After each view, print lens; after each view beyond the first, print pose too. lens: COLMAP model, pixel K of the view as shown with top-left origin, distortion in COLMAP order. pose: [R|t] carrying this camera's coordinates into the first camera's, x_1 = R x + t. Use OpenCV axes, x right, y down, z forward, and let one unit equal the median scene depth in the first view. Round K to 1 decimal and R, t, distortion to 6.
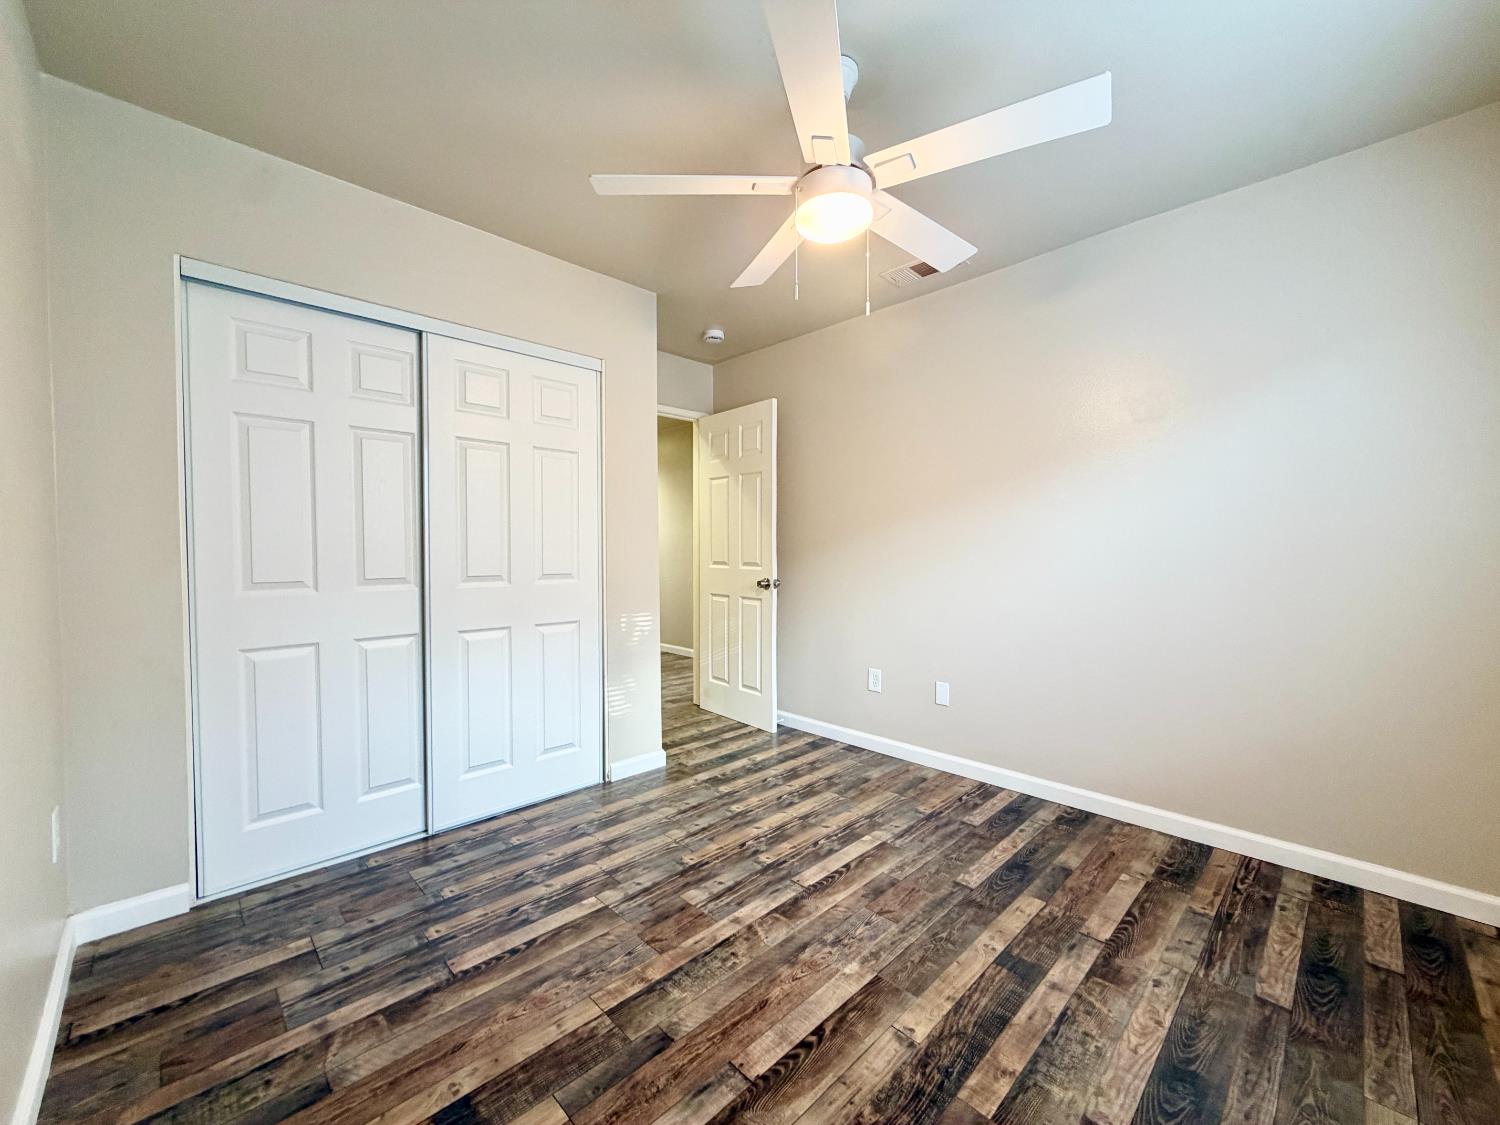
lens RADIAL K [[598.2, 0, 746.9], [0, 598.2, 558.5], [0, 0, 1]] dist [0.002324, -0.000367]
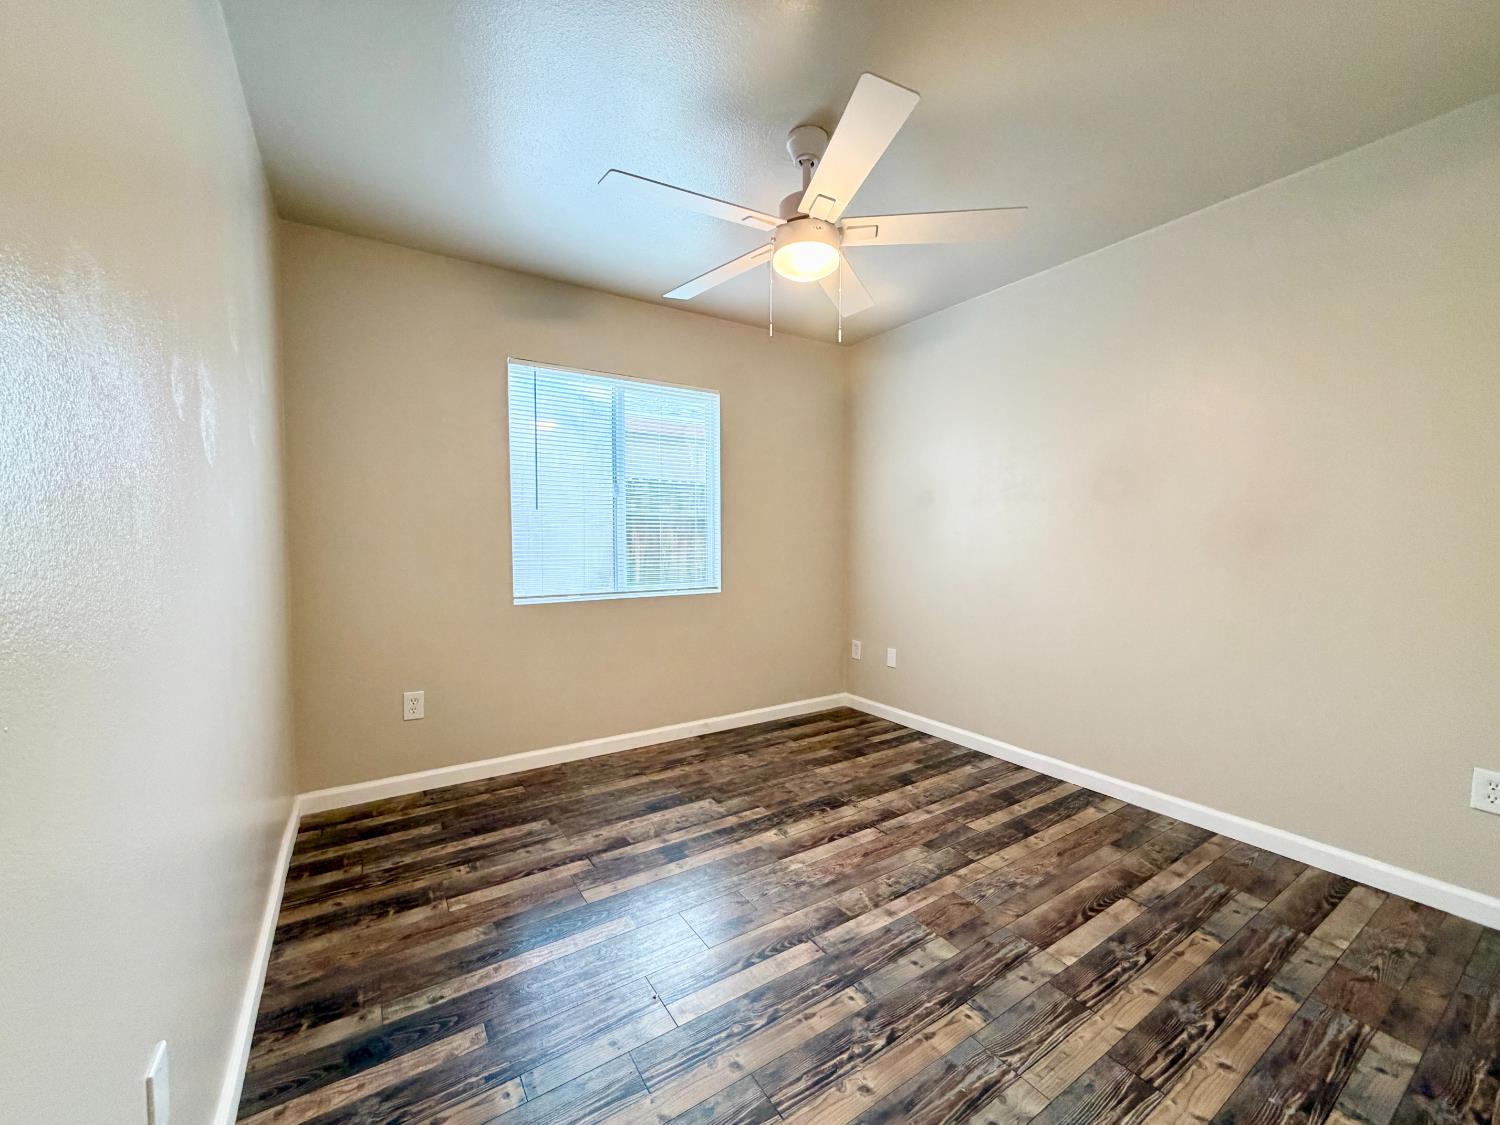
lens RADIAL K [[598.2, 0, 750.6], [0, 598.2, 563.8], [0, 0, 1]] dist [0.002324, -0.000367]
pose [[-0.982168, -0.004494, 0.187953, 0.027266], [0.006314, 0.998362, 0.056867, -0.045975], [-0.187900, 0.057040, -0.980530, 2.059045]]
